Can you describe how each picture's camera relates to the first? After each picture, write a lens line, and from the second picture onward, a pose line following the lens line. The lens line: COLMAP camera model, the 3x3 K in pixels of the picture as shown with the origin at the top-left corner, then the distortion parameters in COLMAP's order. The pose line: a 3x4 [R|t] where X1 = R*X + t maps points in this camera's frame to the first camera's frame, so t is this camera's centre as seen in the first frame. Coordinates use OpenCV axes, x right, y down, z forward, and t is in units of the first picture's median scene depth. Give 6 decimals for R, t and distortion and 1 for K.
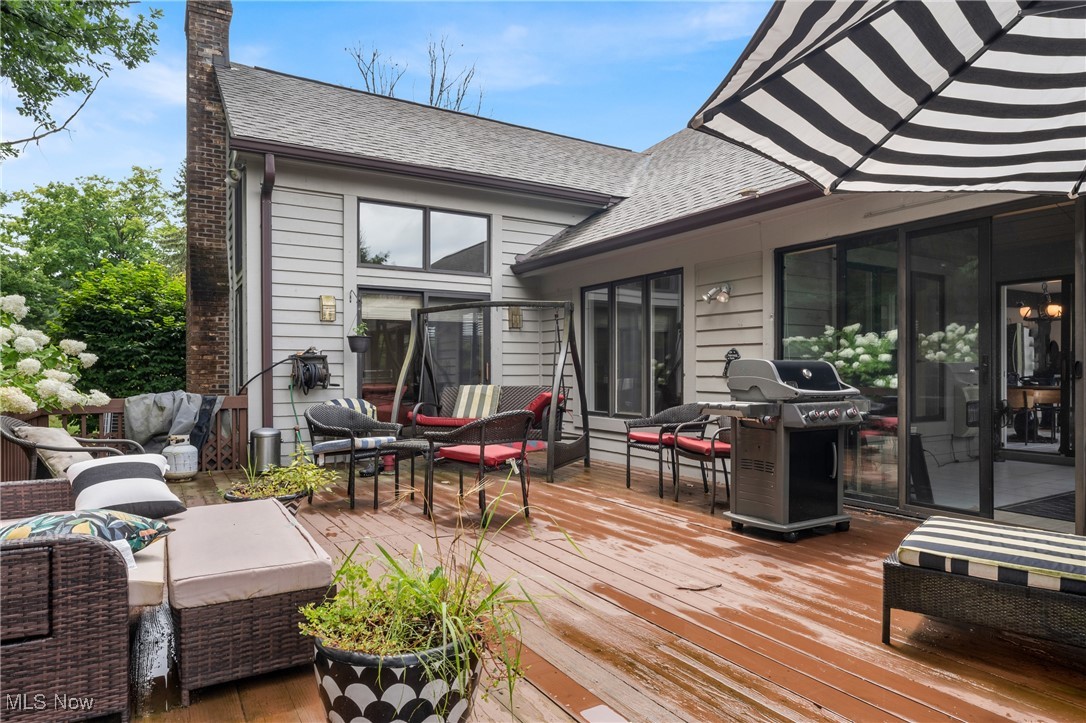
lens RADIAL K [[644.7, 0, 542.3], [0, 644.7, 367.9], [0, 0, 1]] dist [-0.004589, -0.000587]
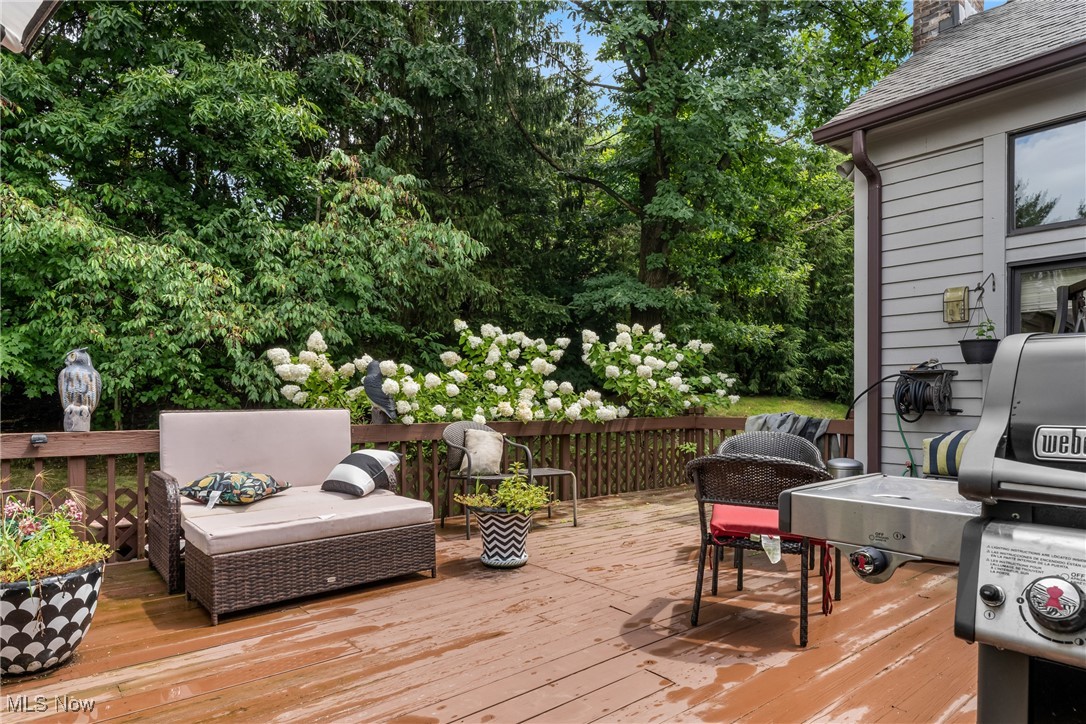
lens RADIAL K [[644.7, 0, 549.8], [0, 644.7, 393.9], [0, 0, 1]] dist [-0.004589, -0.000587]
pose [[0.159990, -0.001812, -0.987117, 0.321305], [0.006286, 0.999980, -0.000817, 0.005965], [0.987099, -0.006075, 0.159998, 0.447868]]
